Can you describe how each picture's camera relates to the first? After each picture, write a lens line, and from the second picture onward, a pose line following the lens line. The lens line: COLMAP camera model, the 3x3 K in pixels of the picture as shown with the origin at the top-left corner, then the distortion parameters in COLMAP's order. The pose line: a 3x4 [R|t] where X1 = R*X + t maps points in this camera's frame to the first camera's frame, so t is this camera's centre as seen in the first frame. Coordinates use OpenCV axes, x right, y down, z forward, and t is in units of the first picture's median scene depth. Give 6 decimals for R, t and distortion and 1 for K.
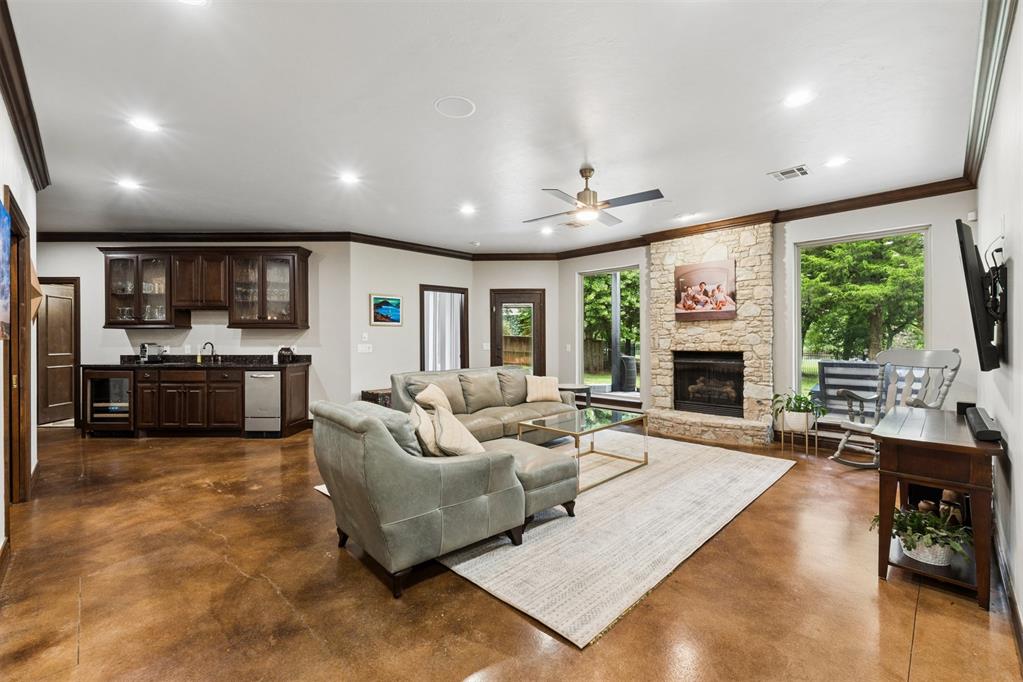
lens RADIAL K [[429.7, 0, 512.3], [0, 429.7, 338.4], [0, 0, 1]] dist [-0.002964, -0.000179]
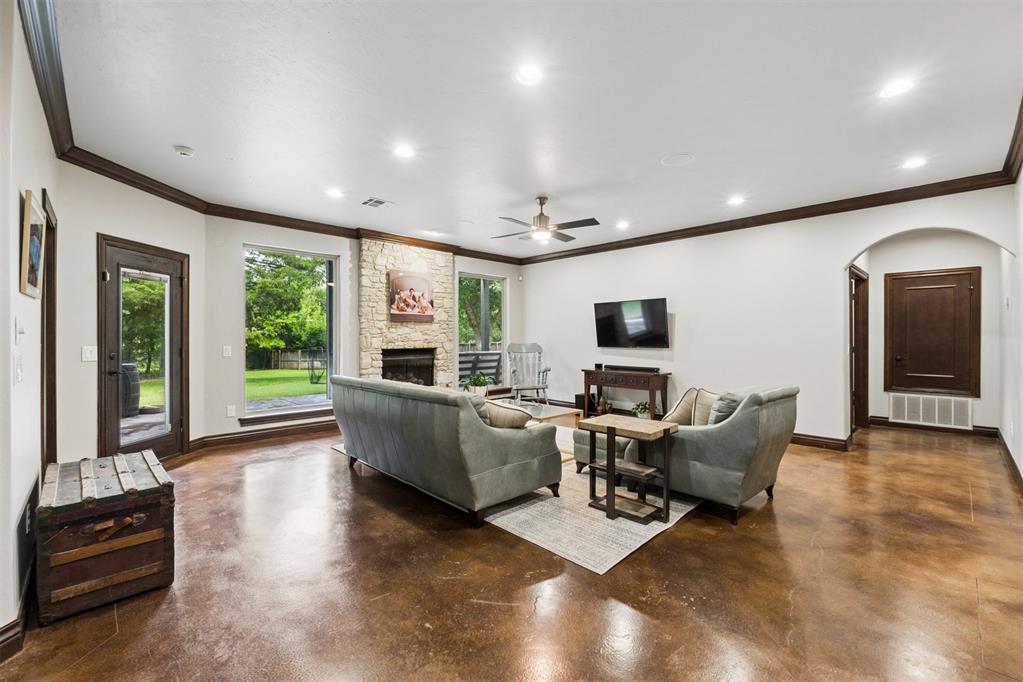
lens RADIAL K [[429.7, 0, 512.2], [0, 429.7, 340.4], [0, 0, 1]] dist [-0.002964, -0.000179]
pose [[0.005670, -0.003705, 0.999977, -0.697400], [0.000558, 0.999993, 0.003702, 0.003854], [-0.999984, 0.000537, 0.005672, 0.721707]]
